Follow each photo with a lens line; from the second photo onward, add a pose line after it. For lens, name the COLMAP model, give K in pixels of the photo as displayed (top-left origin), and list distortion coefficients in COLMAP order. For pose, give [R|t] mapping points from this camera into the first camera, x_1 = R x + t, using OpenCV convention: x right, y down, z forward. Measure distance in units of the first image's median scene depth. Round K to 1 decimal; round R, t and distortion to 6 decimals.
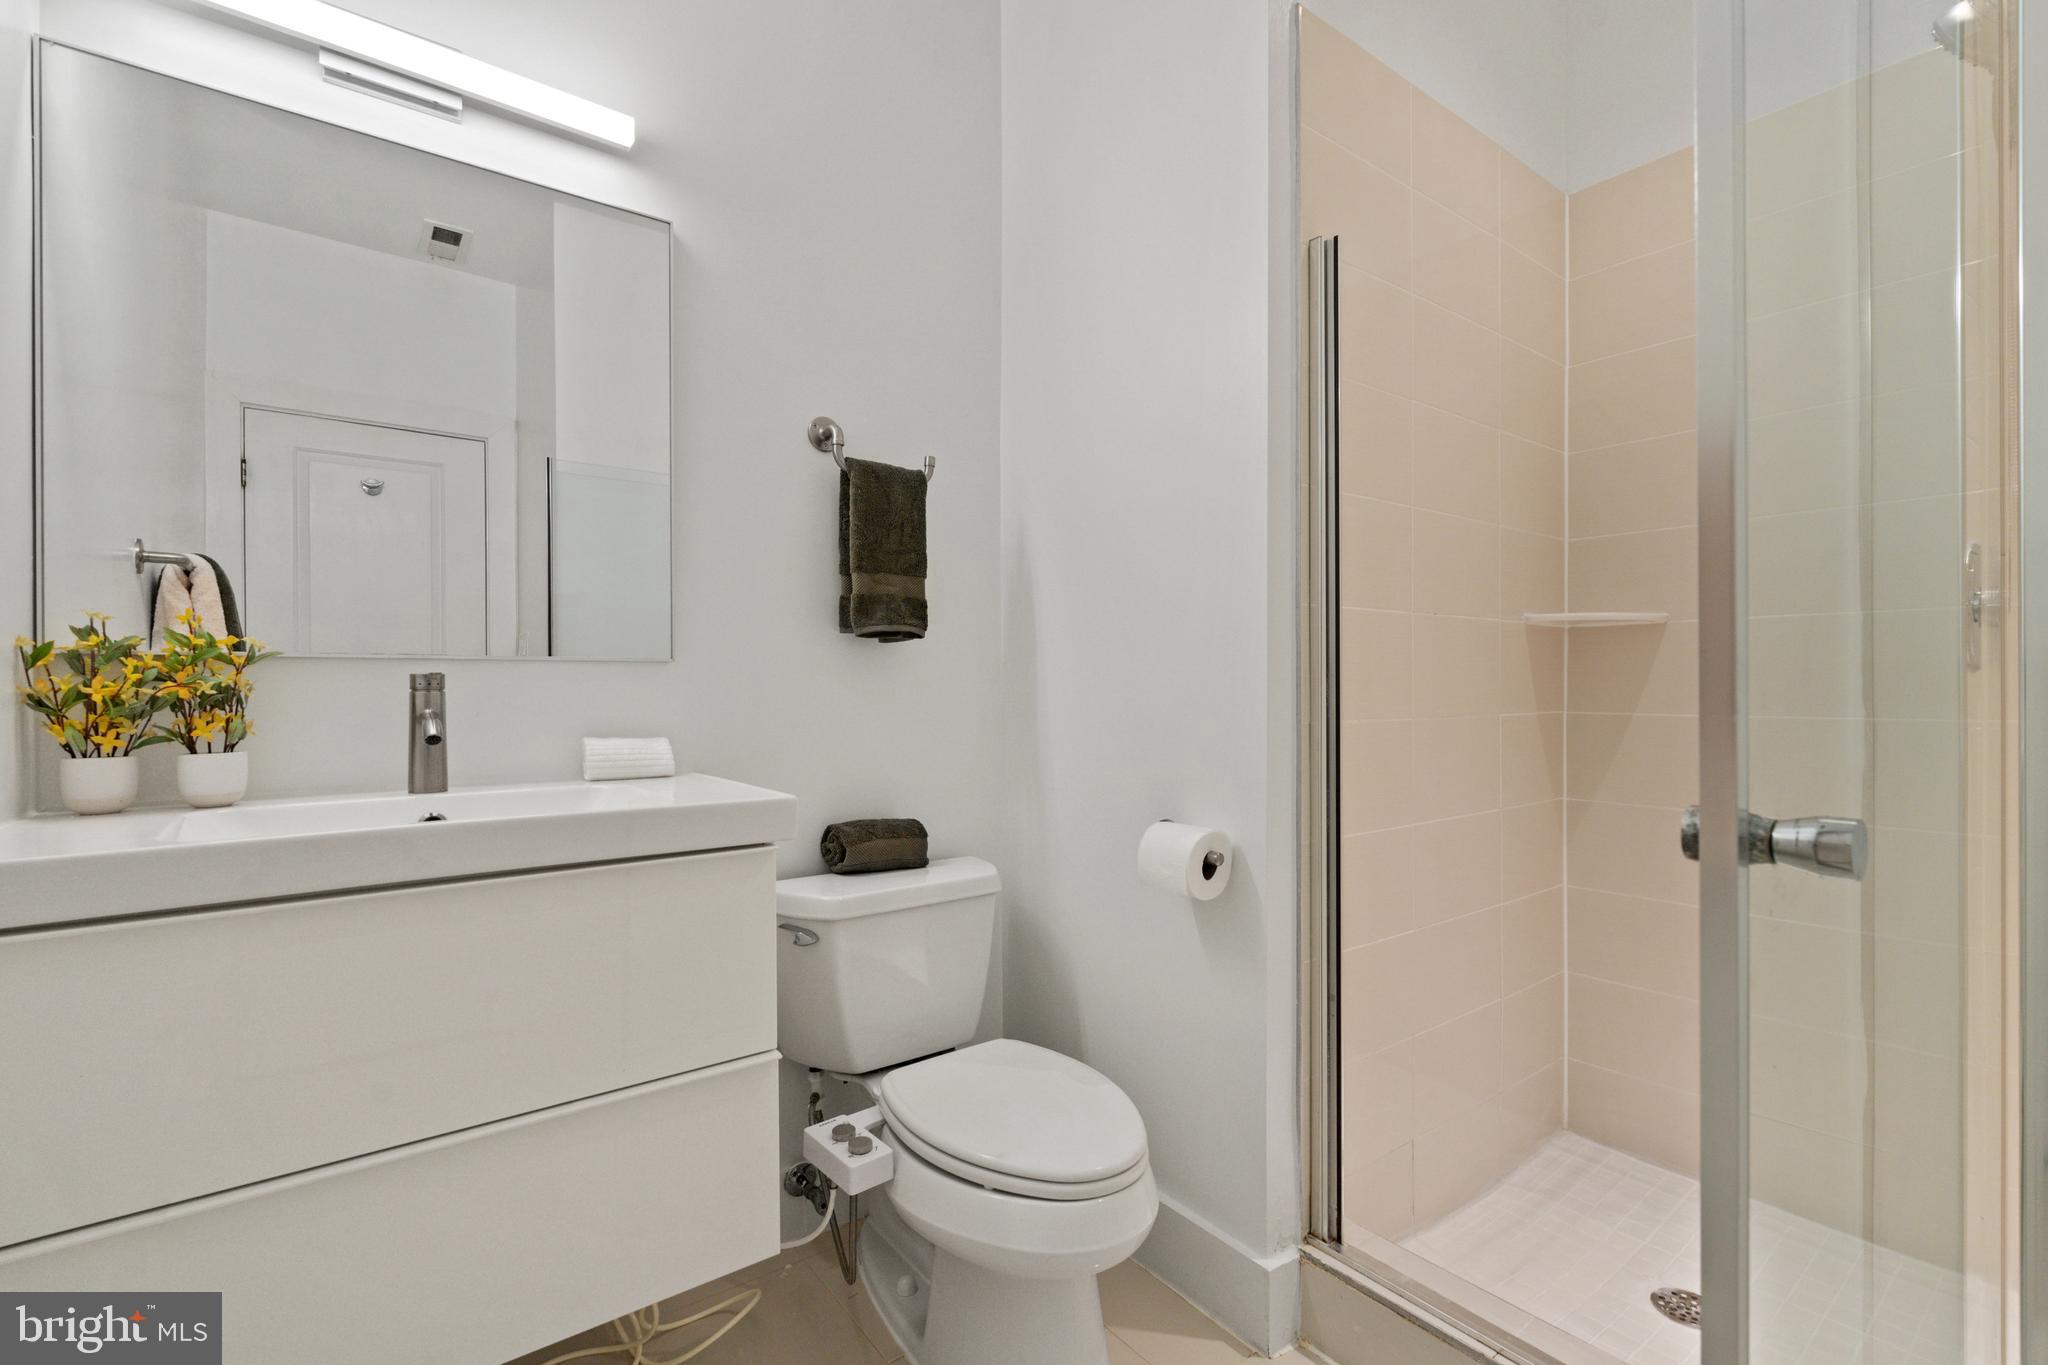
lens RADIAL K [[908.4, 0, 1004.7], [0, 908.4, 683.0], [0, 0, 1]] dist [-0.004787, 0.000431]
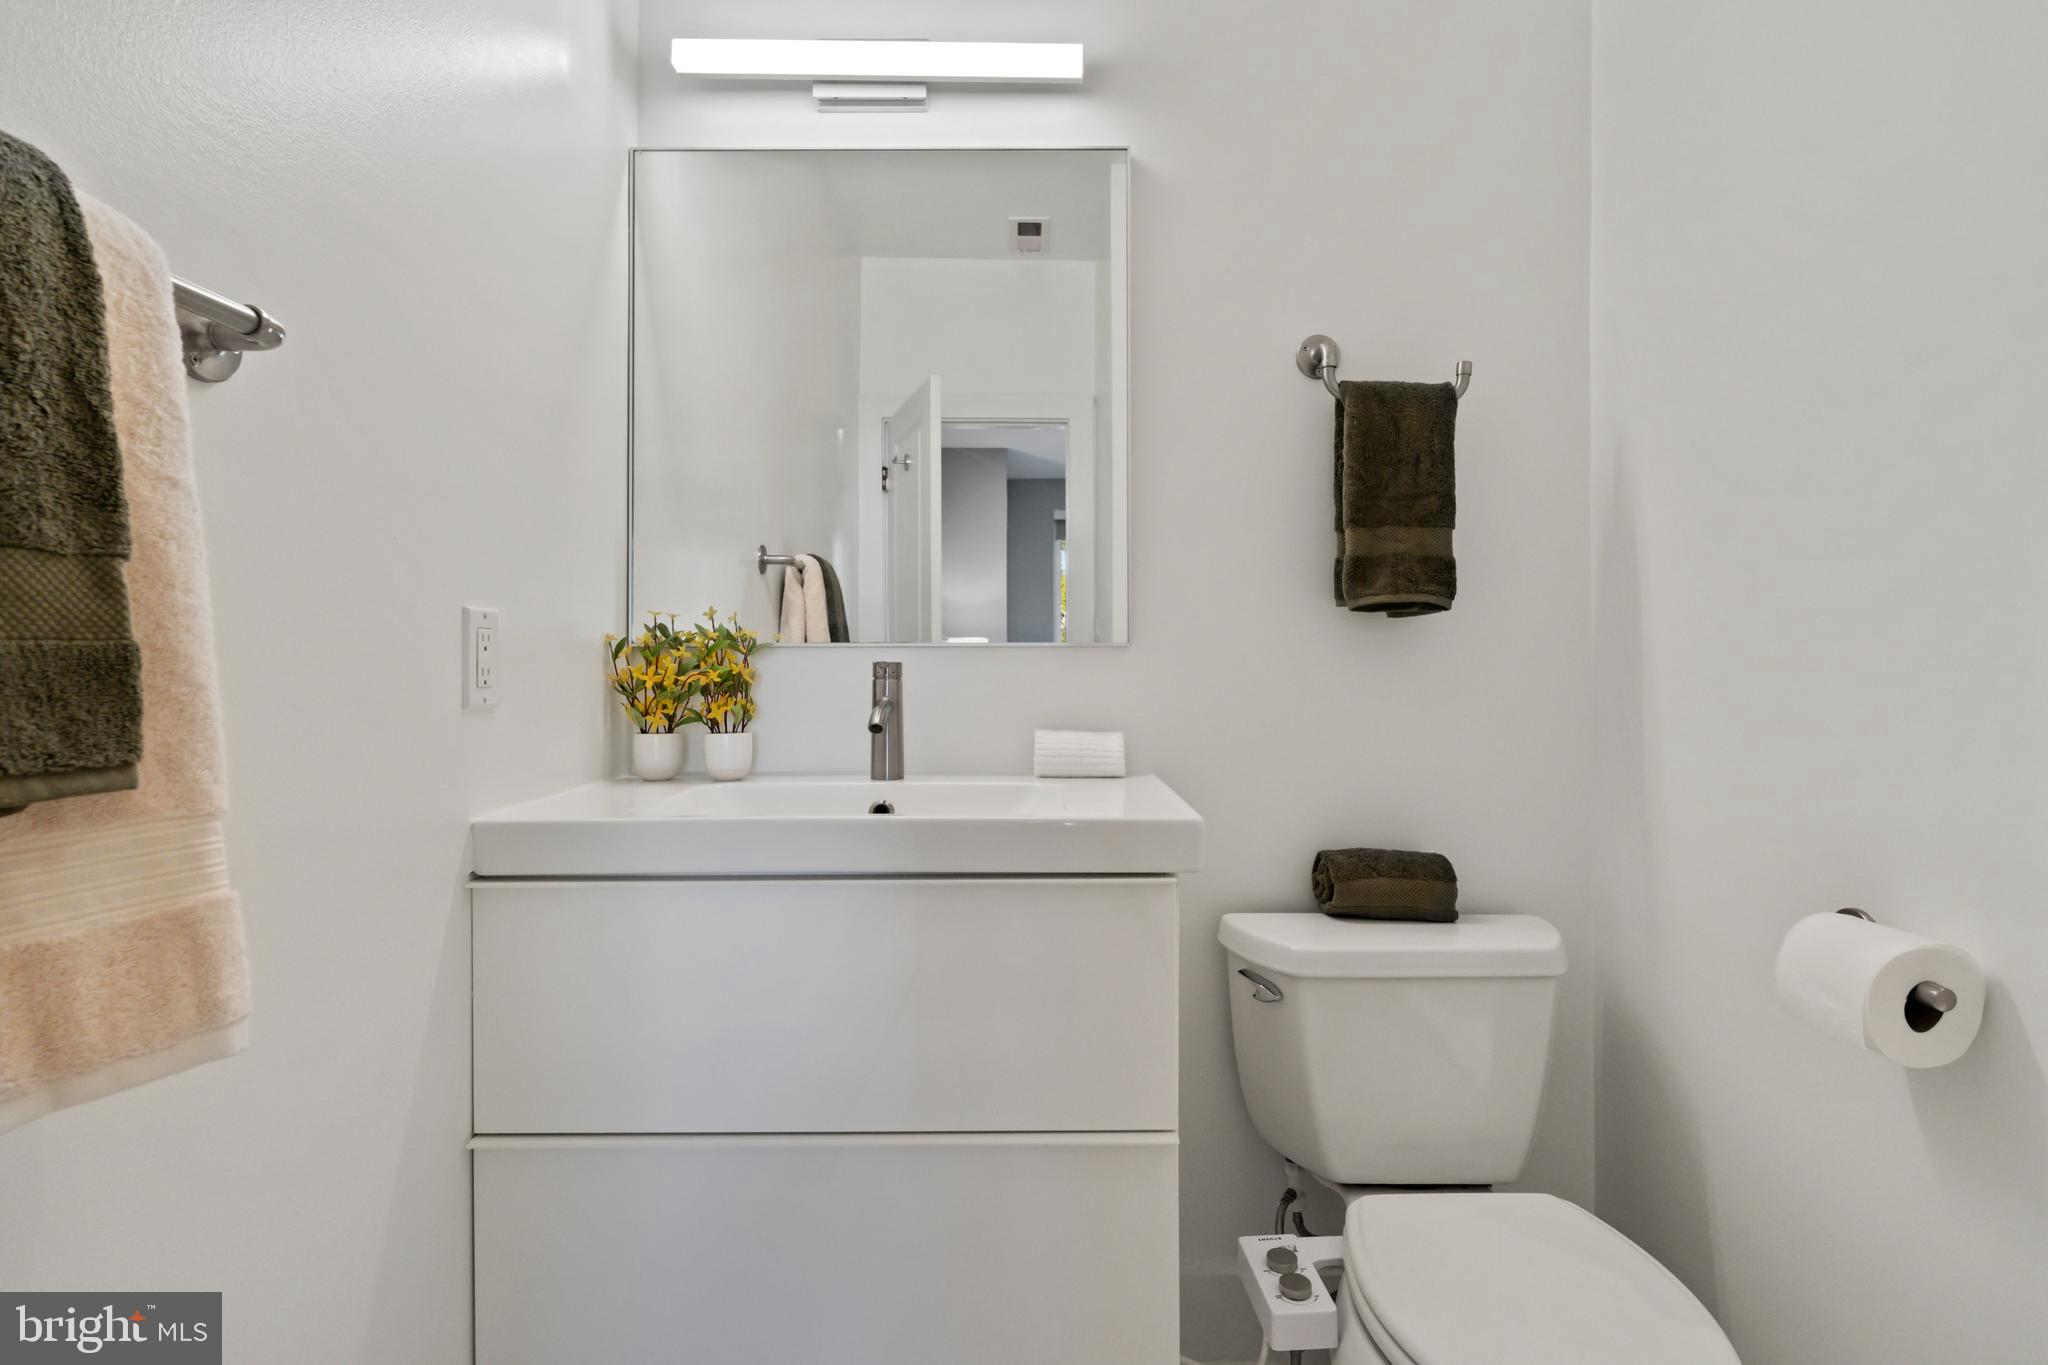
lens RADIAL K [[1001.3, 0, 1101.5], [0, 1001.3, 644.2], [0, 0, 1]] dist [-0.003818, 0.001354]
pose [[0.803268, -0.005641, -0.595591, 0.181389], [0.001211, 0.999969, -0.007838, -0.017146], [0.595616, 0.005575, 0.803250, 0.198356]]
